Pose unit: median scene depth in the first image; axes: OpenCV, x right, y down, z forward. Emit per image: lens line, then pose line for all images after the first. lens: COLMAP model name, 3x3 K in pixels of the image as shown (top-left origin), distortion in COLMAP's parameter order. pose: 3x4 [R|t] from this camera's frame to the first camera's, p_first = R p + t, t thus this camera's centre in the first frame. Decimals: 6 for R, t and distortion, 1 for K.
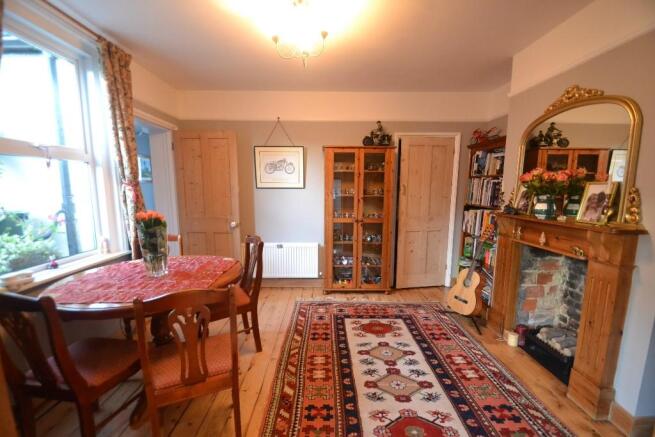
lens RADIAL K [[292.8, 0, 326.4], [0, 292.8, 230.5], [0, 0, 1]] dist [0.020341, -0.019777]
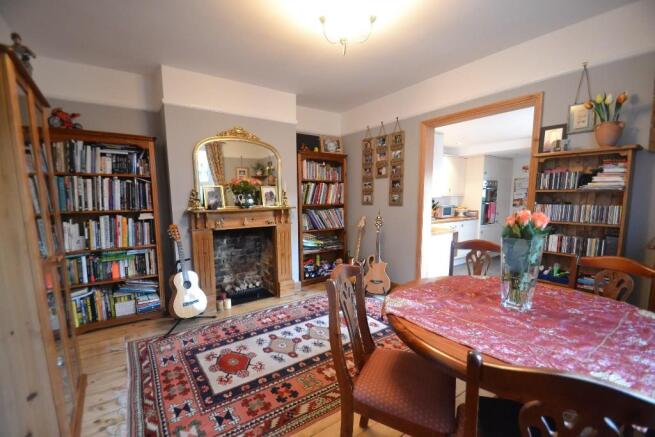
lens RADIAL K [[292.8, 0, 326.4], [0, 292.8, 230.5], [0, 0, 1]] dist [0.020341, -0.019777]
pose [[-0.571785, -0.095521, 0.814824, -0.630470], [0.131405, 0.969713, 0.205889, -0.153485], [-0.809812, 0.224796, -0.541915, 1.232641]]
